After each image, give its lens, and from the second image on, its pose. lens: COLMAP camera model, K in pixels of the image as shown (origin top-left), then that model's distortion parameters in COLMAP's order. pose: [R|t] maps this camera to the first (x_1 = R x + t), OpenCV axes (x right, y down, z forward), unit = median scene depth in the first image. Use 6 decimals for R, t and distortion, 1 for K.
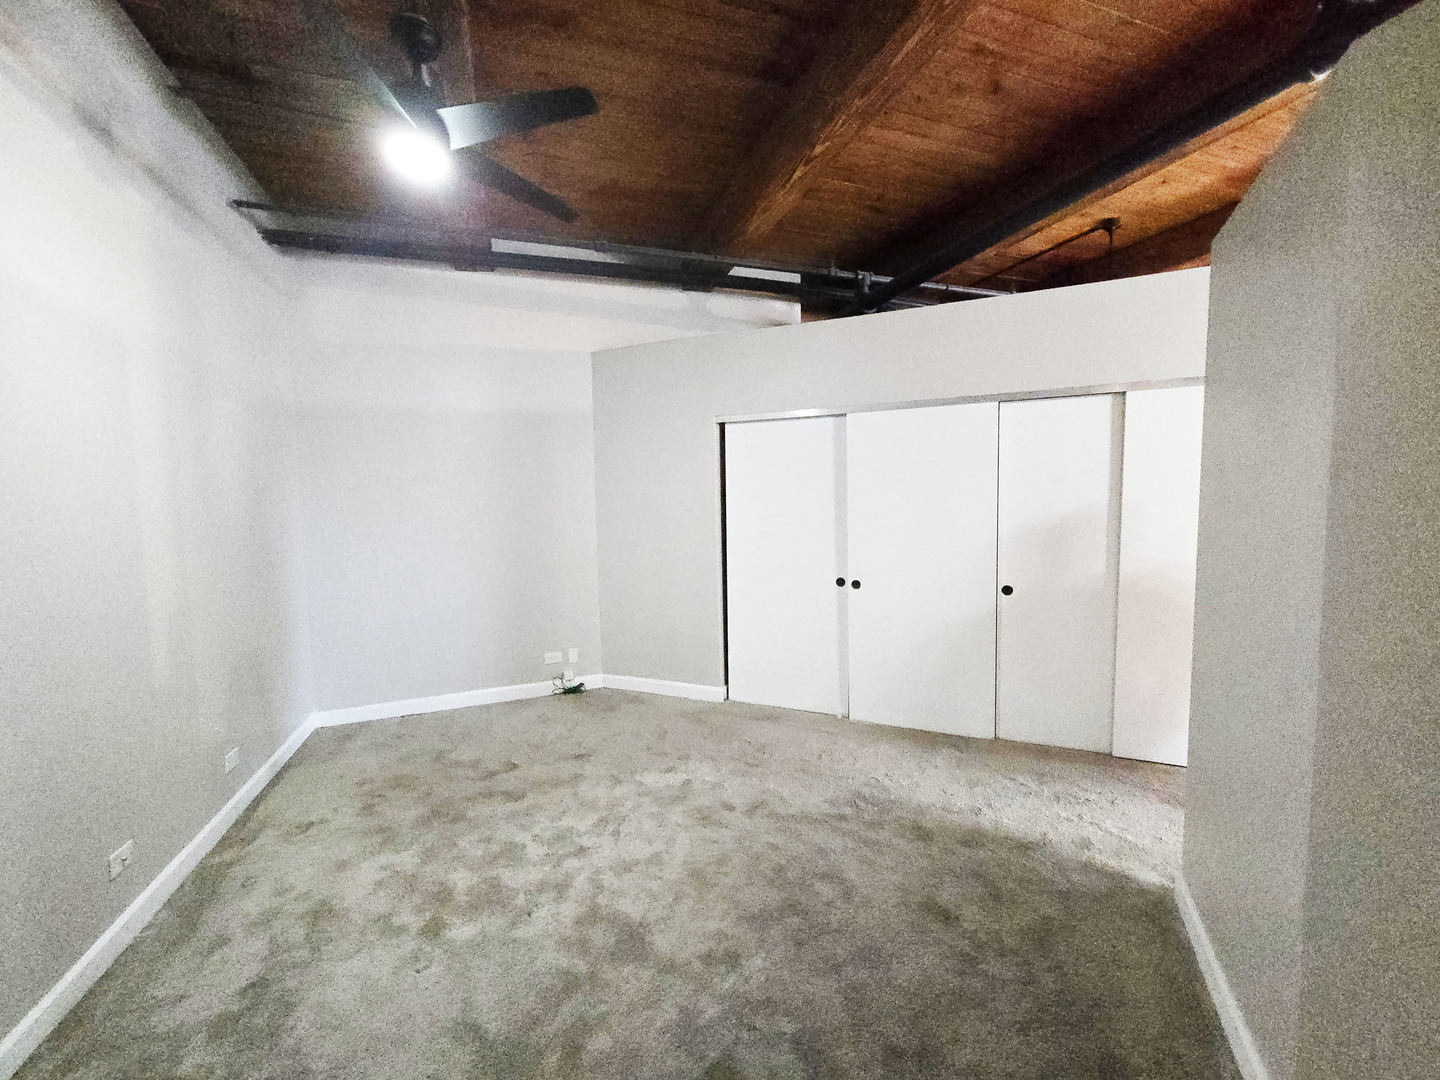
lens RADIAL K [[591.1, 0, 717.9], [0, 591.1, 538.0], [0, 0, 1]] dist [-0.001189, 0.000910]
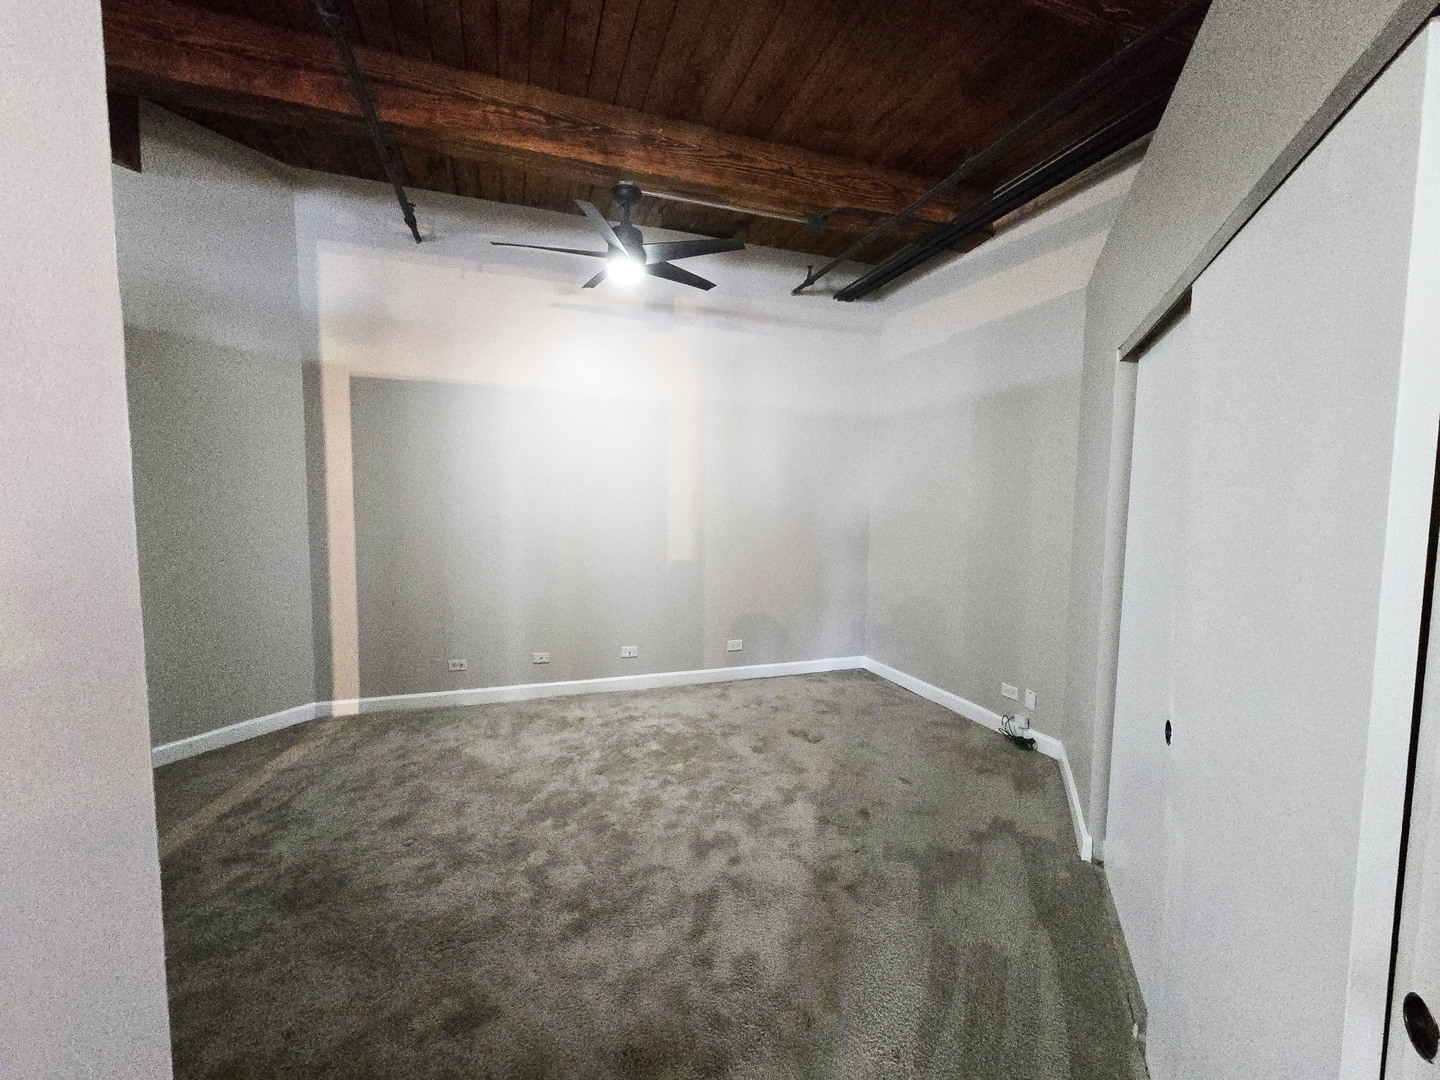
lens RADIAL K [[591.1, 0, 717.5], [0, 591.1, 540.8], [0, 0, 1]] dist [-0.001189, 0.000910]
pose [[-0.008003, 0.098164, -0.995138, 0.504054], [-0.083024, 0.991669, 0.098490, -0.047074], [0.996515, 0.083408, 0.000214, 0.584188]]
